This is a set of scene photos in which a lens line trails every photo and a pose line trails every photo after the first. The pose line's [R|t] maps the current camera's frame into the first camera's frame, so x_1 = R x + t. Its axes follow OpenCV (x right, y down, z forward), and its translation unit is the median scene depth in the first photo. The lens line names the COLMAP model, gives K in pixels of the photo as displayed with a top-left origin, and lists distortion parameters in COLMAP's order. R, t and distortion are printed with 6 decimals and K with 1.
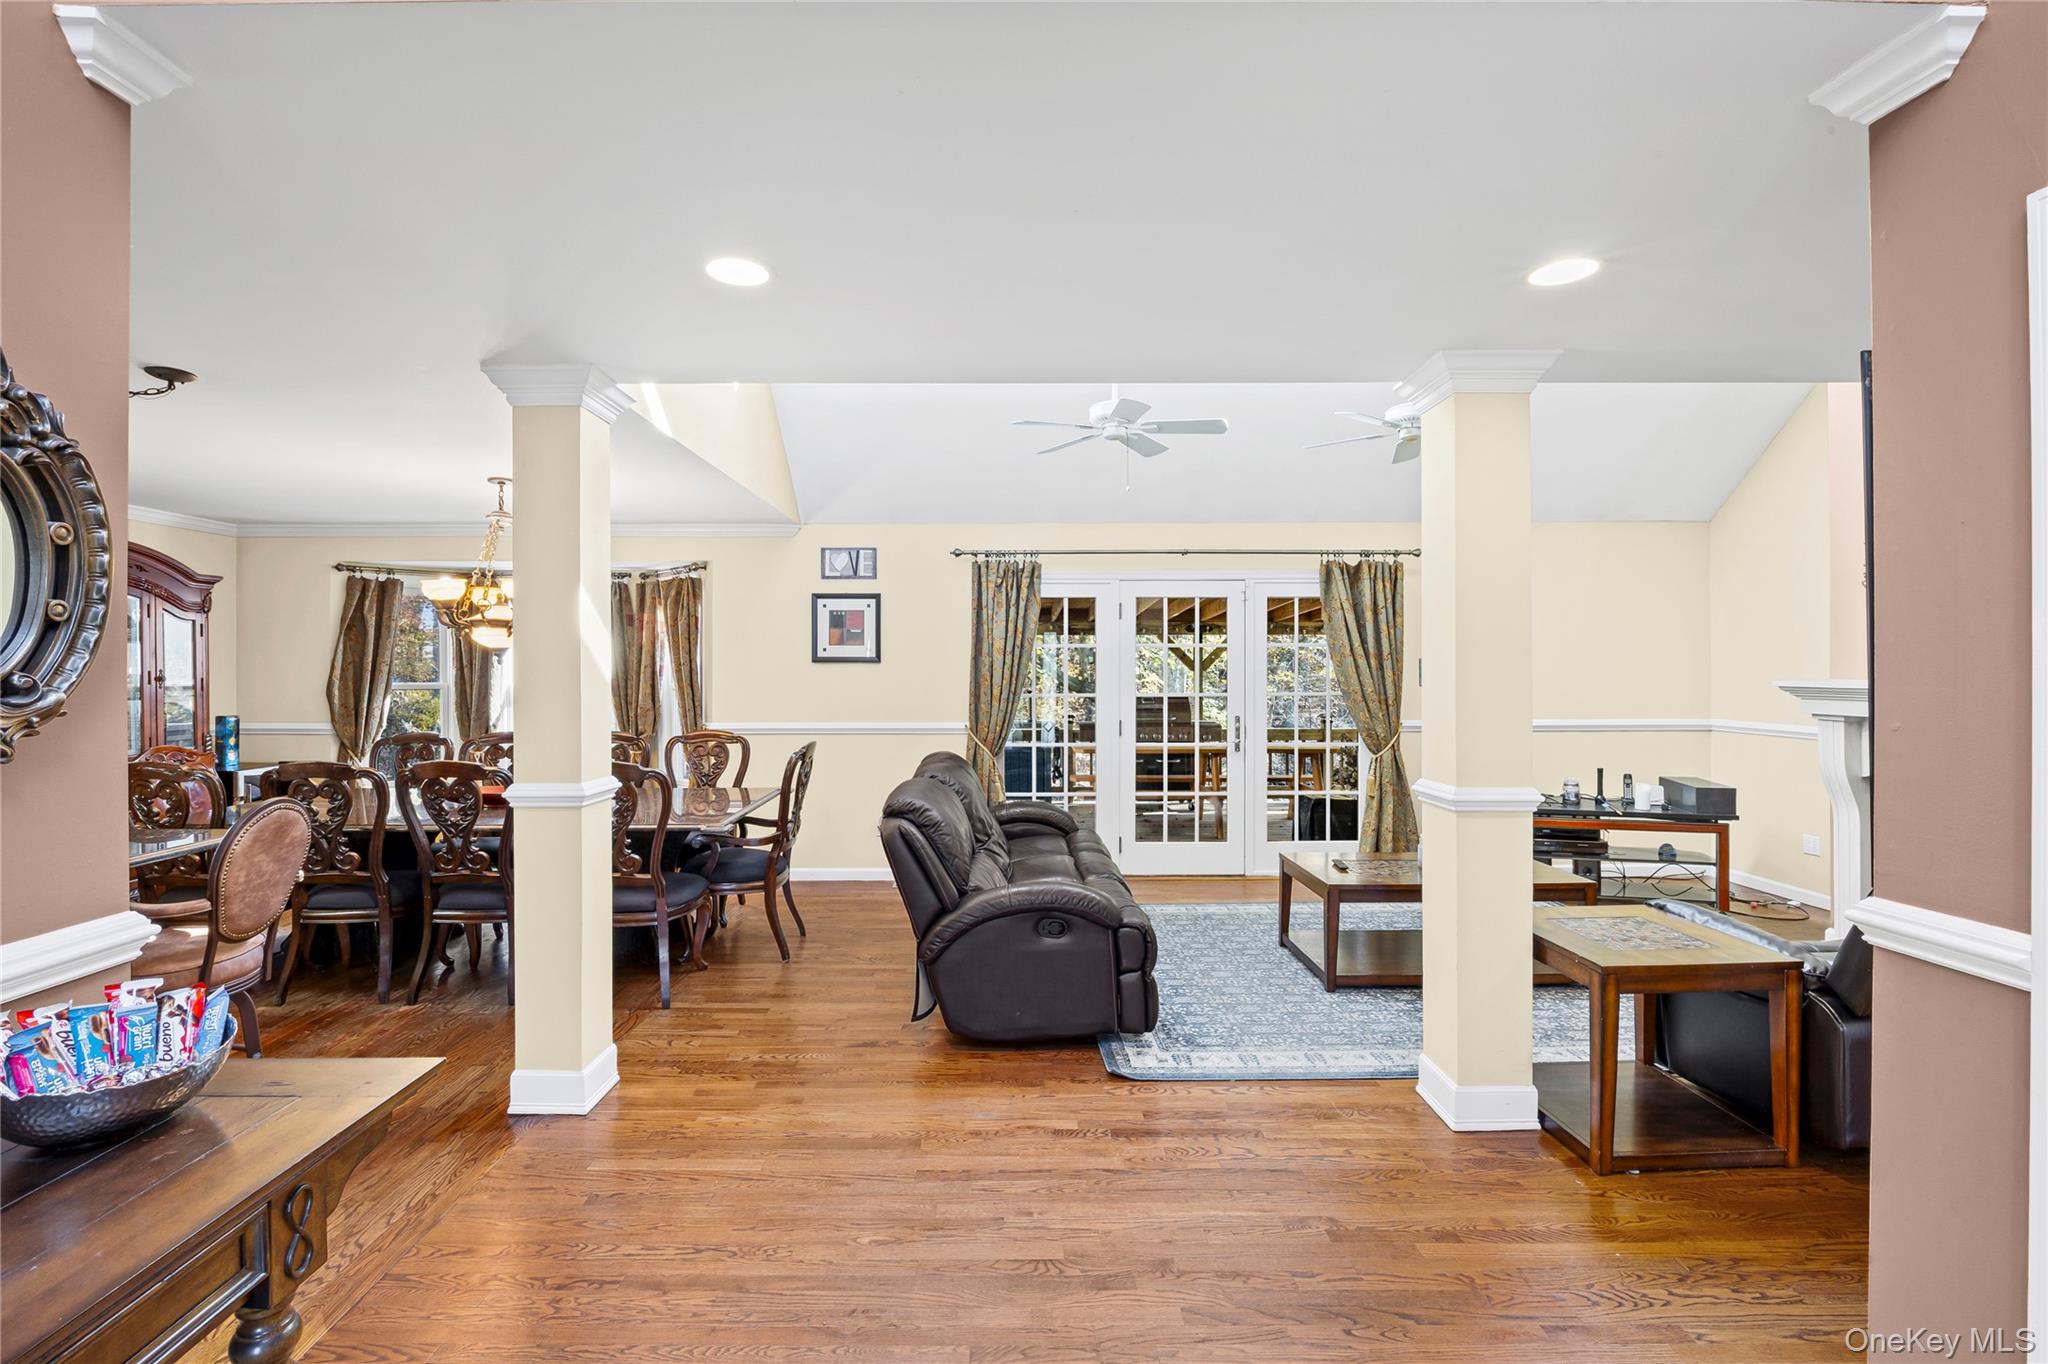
lens RADIAL K [[926.4, 0, 1014.9], [0, 926.4, 668.9], [0, 0, 1]] dist [-0.019972, -0.000093]
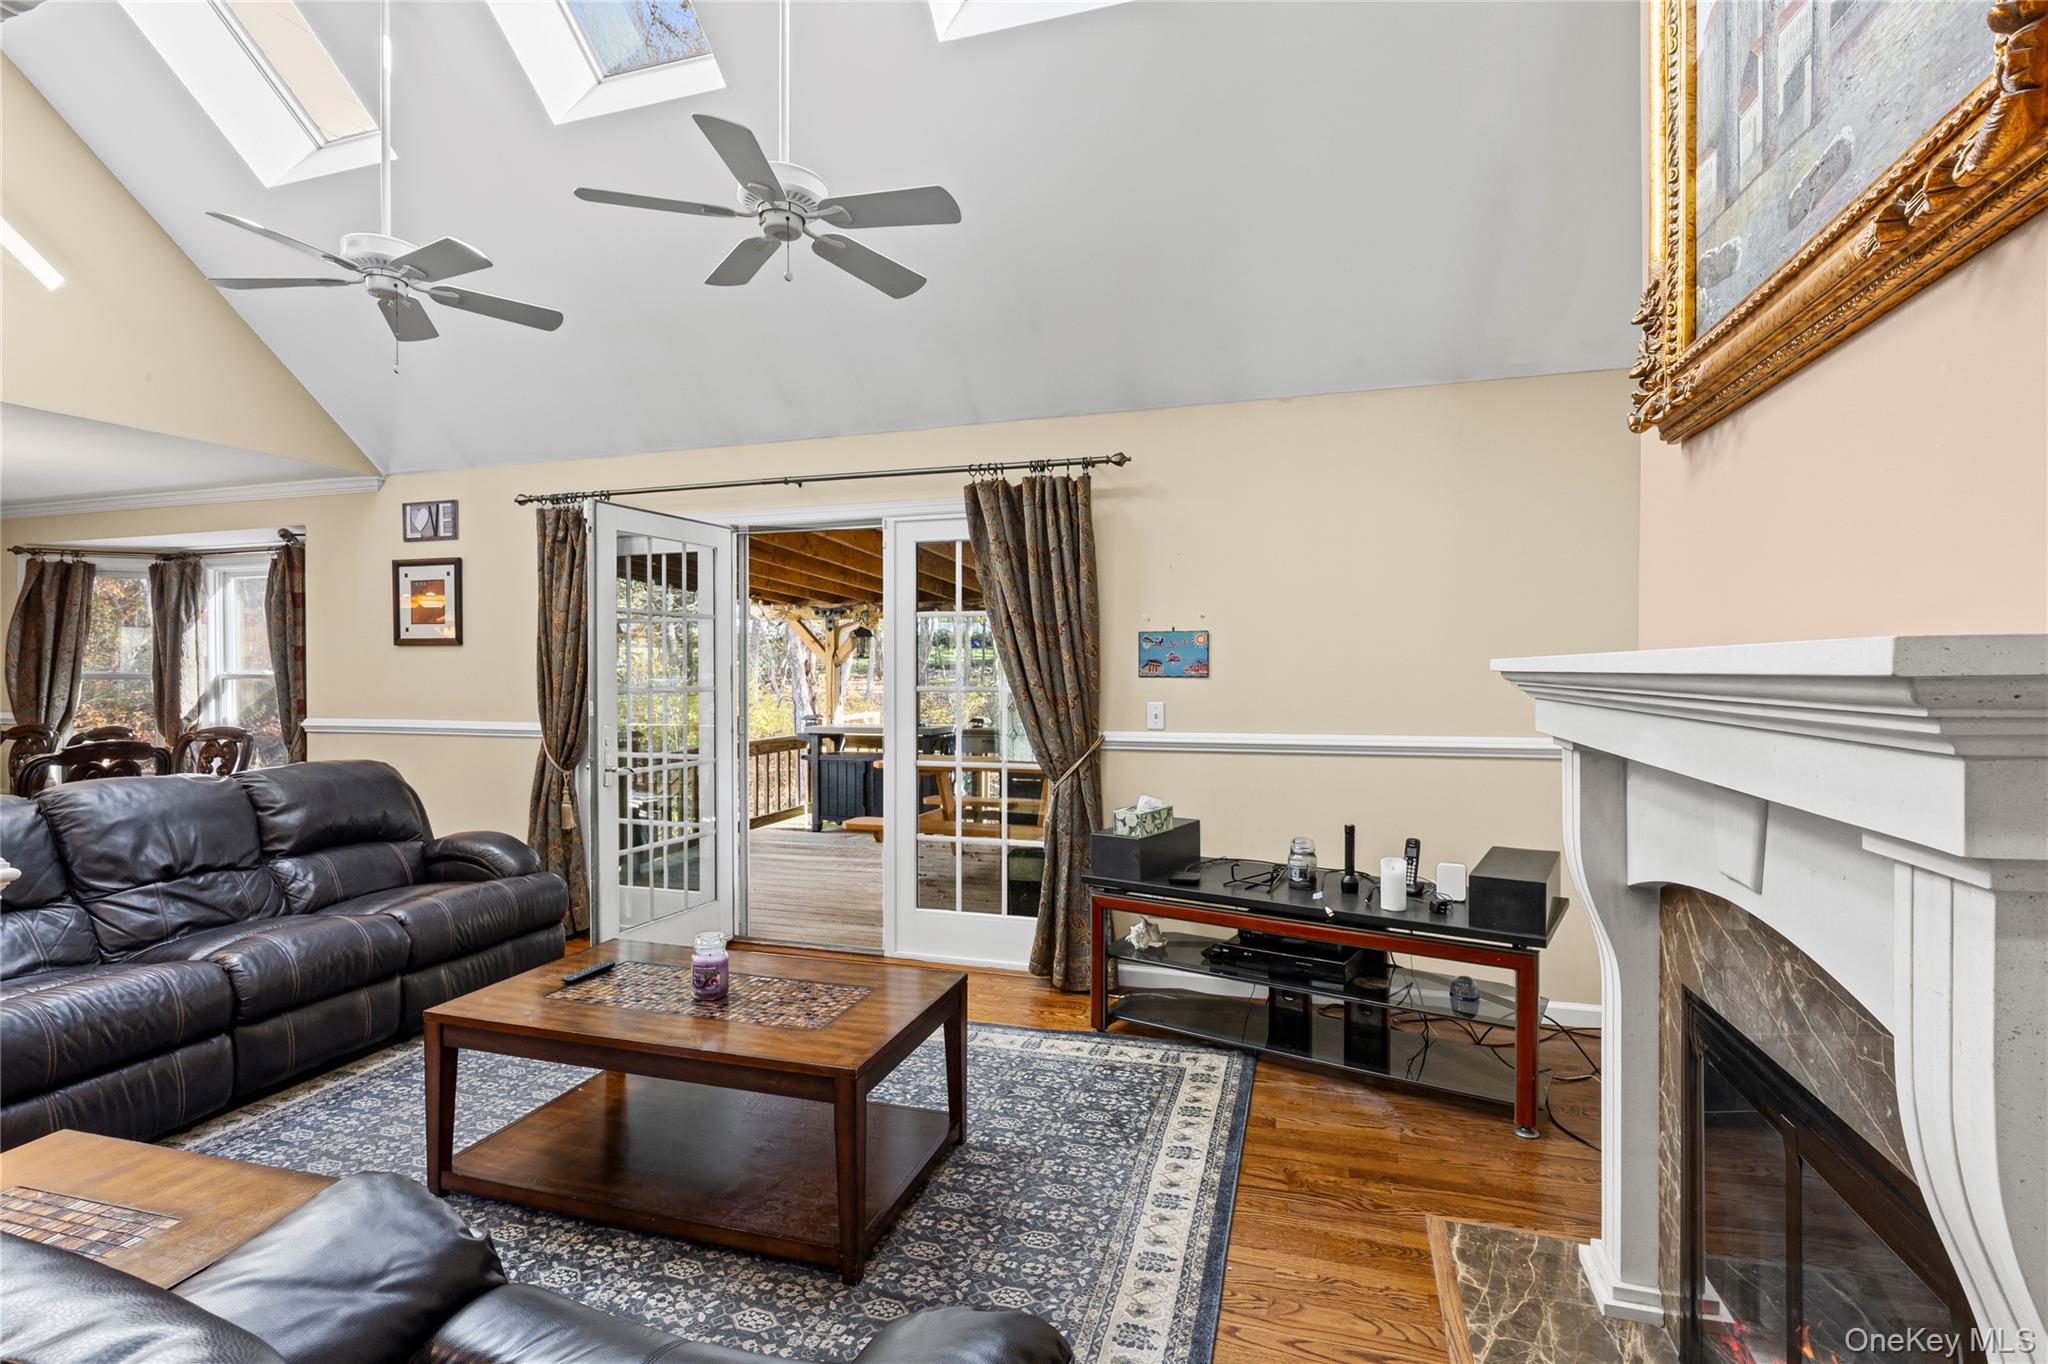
lens RADIAL K [[991.5, 0, 1020.9], [0, 991.5, 681.0], [0, 0, 1]] dist [-0.002413, -0.001127]
pose [[0.950653, 0.002759, -0.310245, 0.571082], [0.001998, 0.999885, 0.015013, 0.011800], [0.310251, -0.014893, 0.950538, 0.344881]]
